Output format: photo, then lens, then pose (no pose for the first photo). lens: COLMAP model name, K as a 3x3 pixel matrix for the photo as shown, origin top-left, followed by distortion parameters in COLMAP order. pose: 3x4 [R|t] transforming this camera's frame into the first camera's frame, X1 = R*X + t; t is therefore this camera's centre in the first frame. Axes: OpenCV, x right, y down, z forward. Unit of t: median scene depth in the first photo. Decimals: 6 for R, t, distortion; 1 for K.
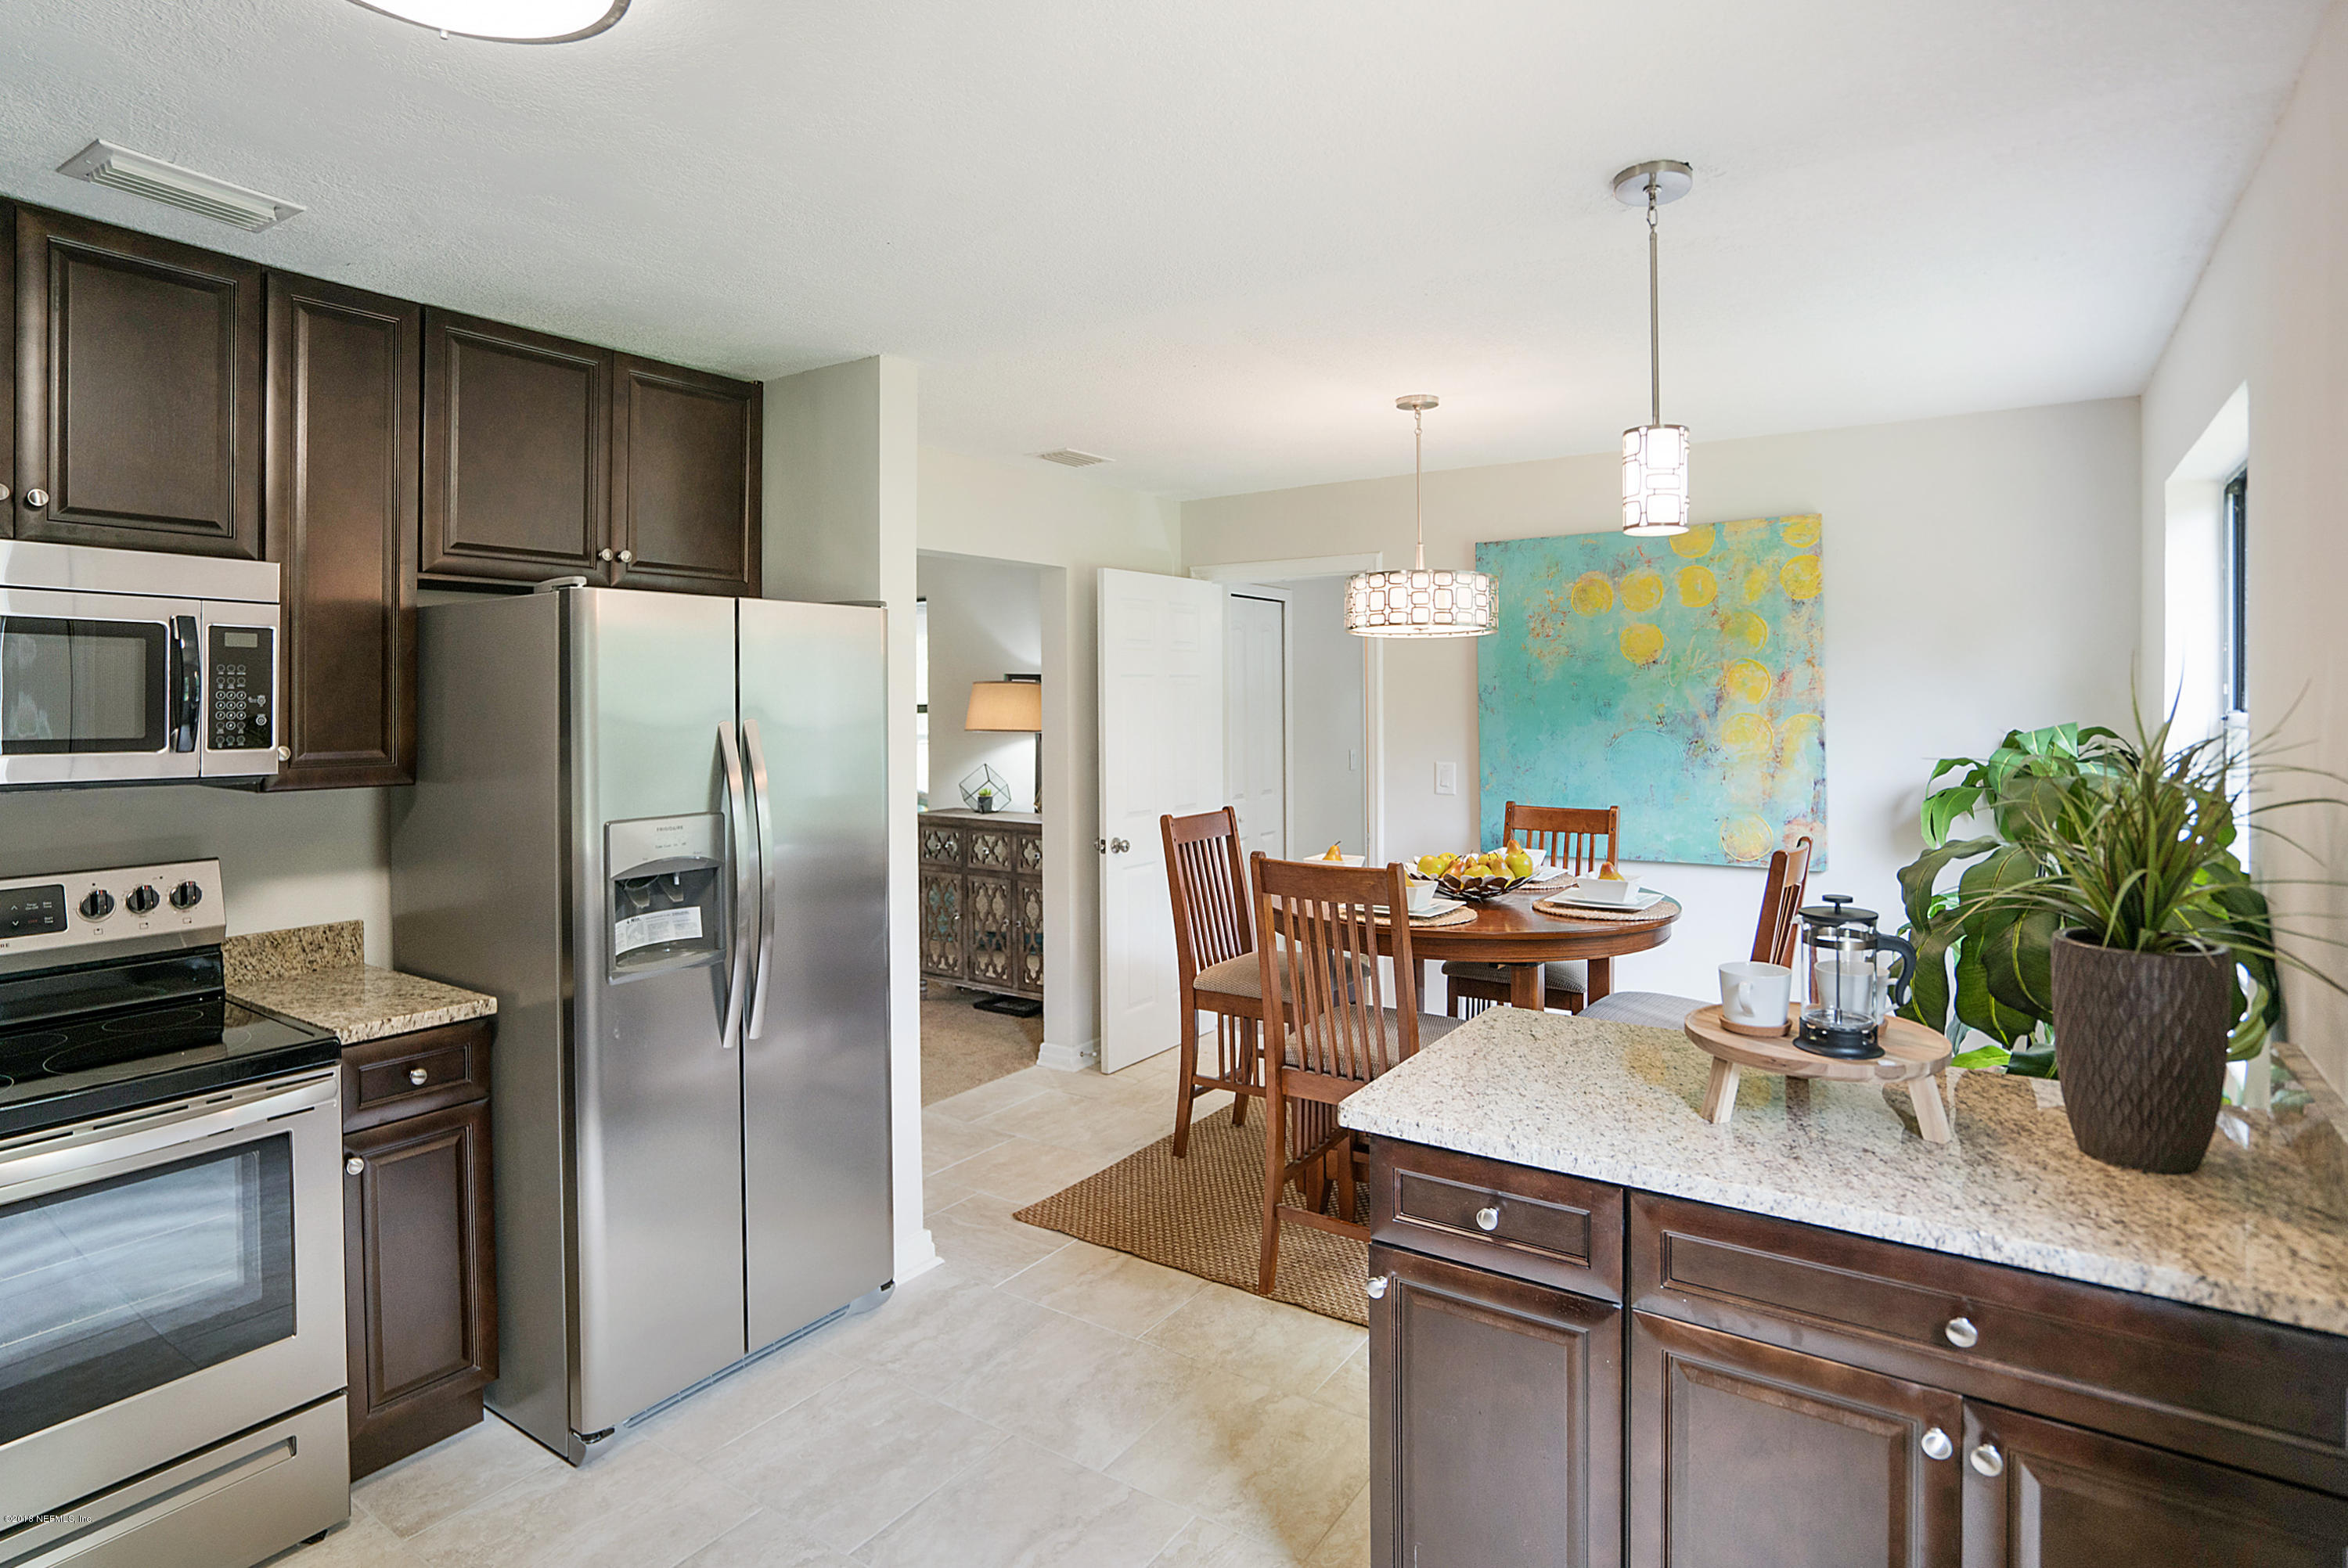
lens RADIAL K [[1153.4, 0, 1174.0], [0, 1153.4, 784.0], [0, 0, 1]] dist [-0.049215, 0.020467]
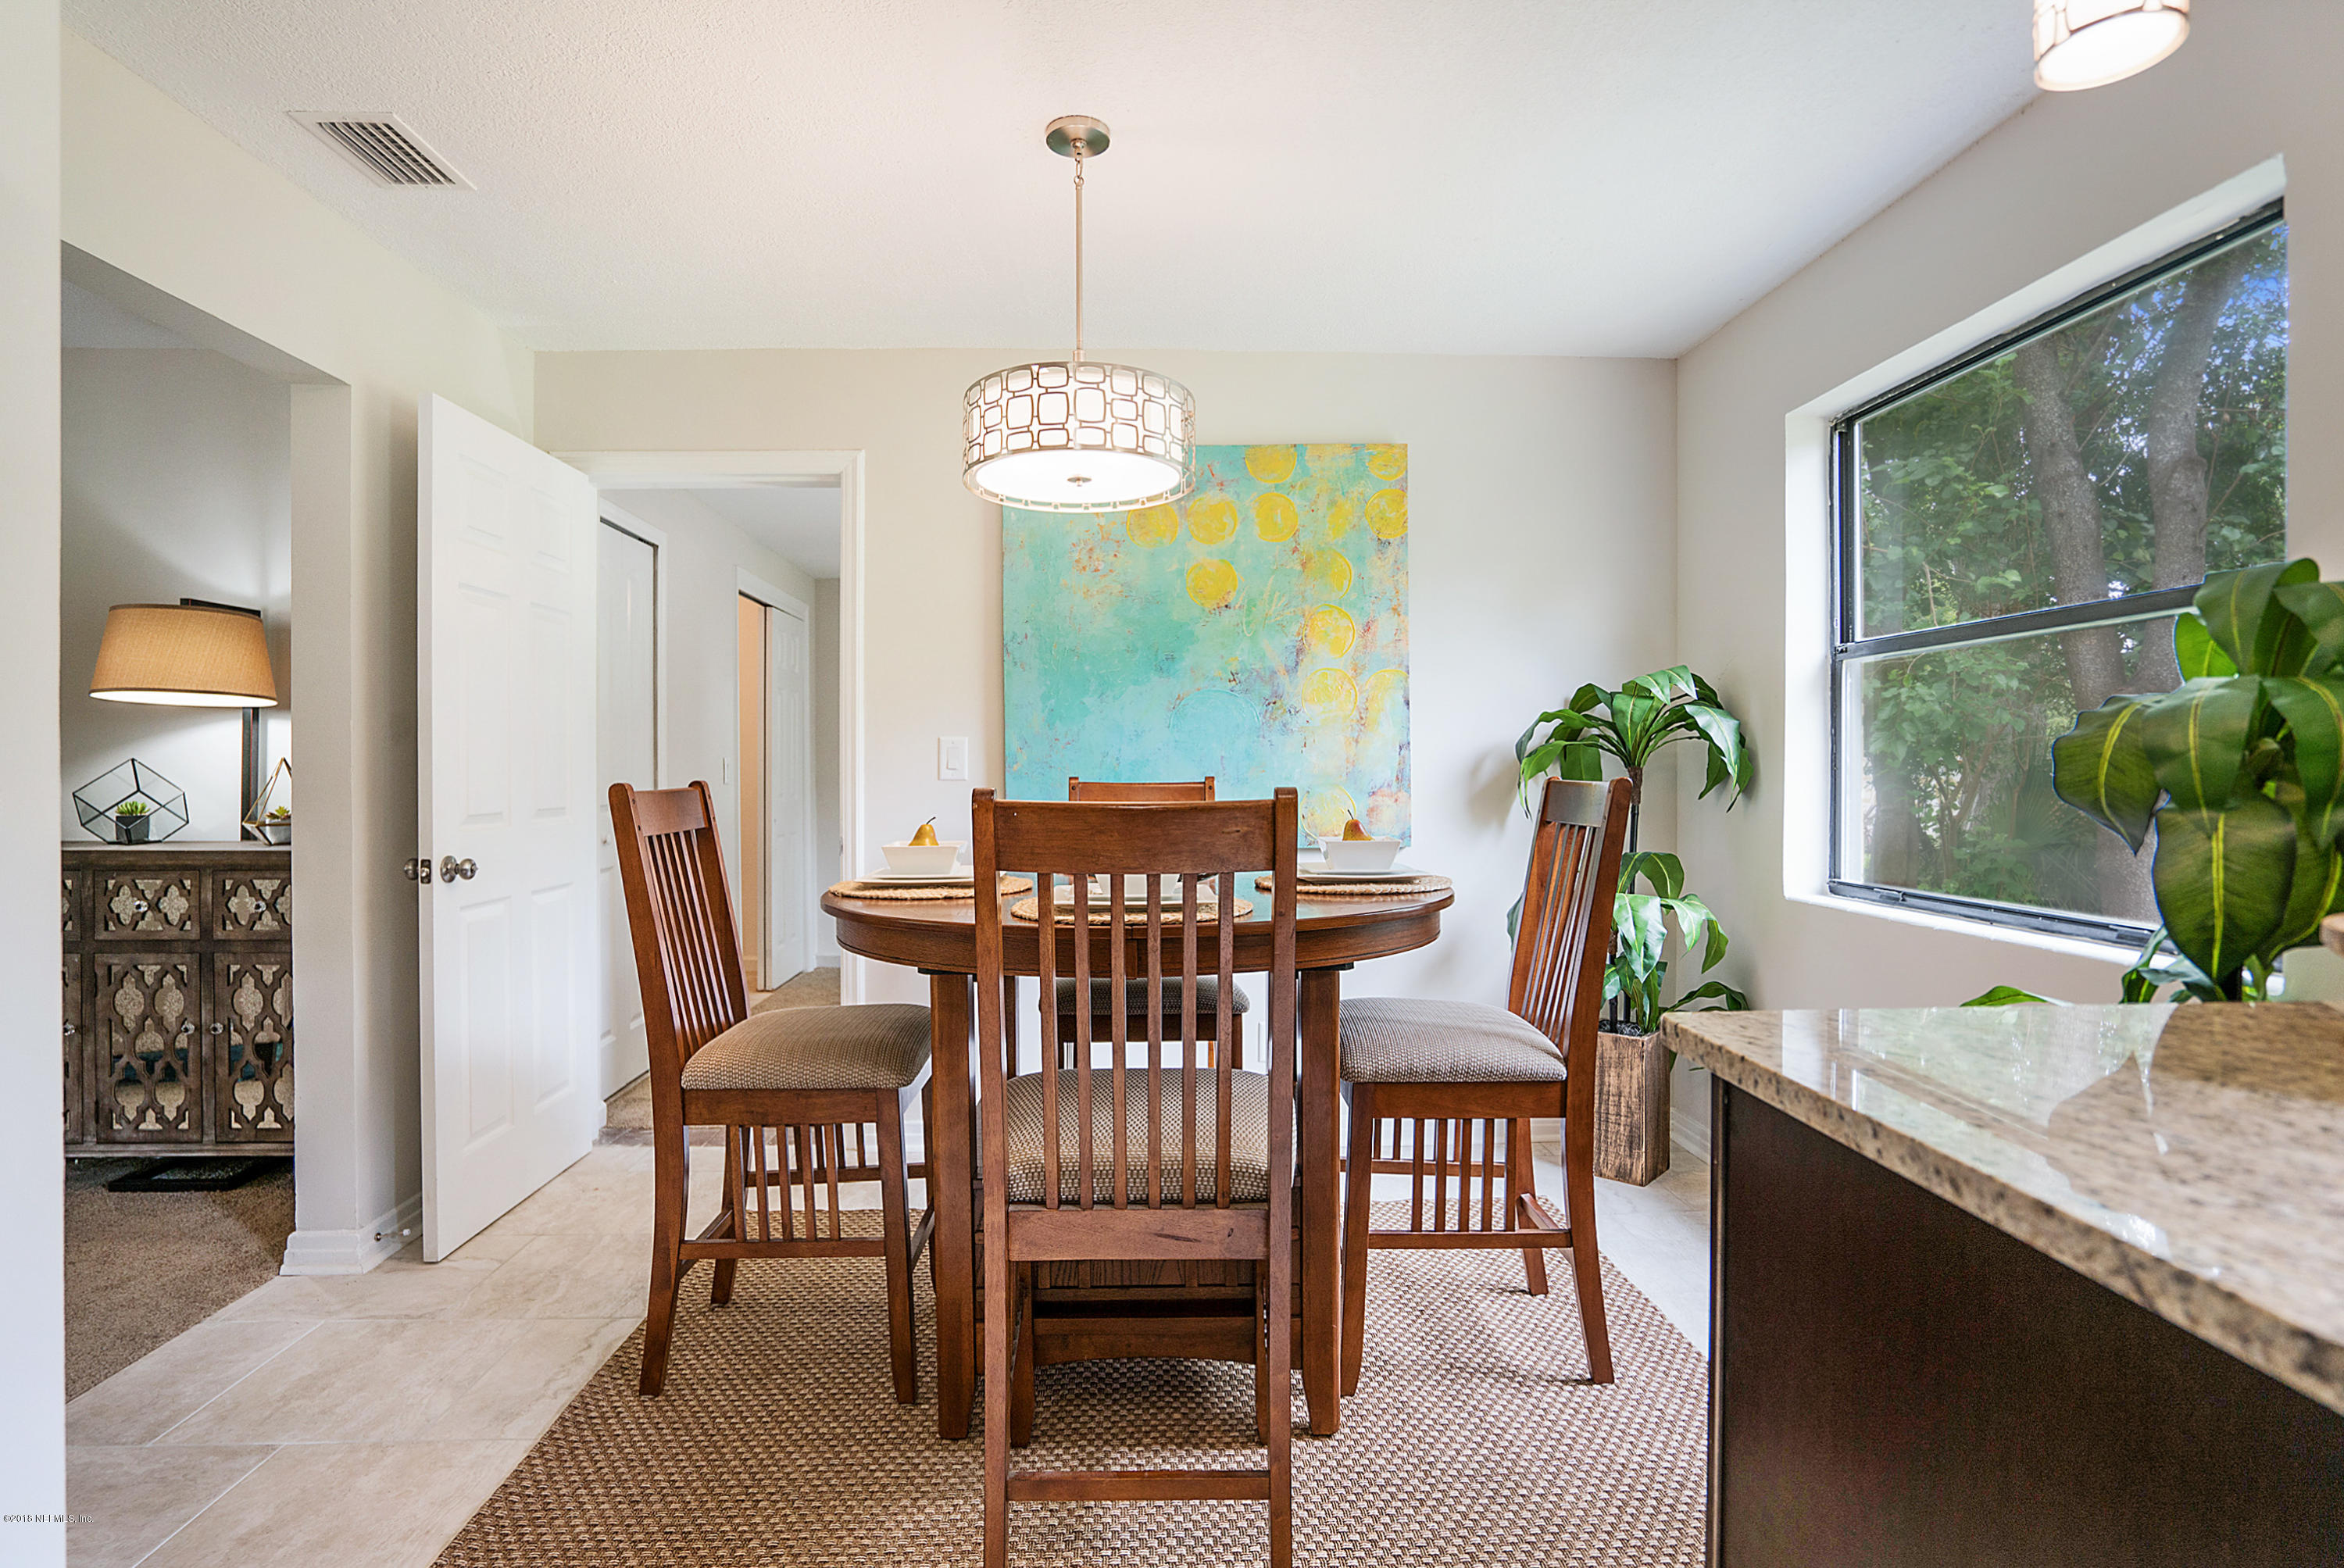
lens RADIAL K [[1151.6, 0, 1172.0], [0, 1151.6, 784.0], [0, 0, 1]] dist [-0.049215, 0.020467]
pose [[0.811531, -0.010659, 0.584213, -0.102135], [0.036622, 0.998796, -0.032650, 0.048255], [-0.583161, 0.047892, 0.810944, 0.358365]]
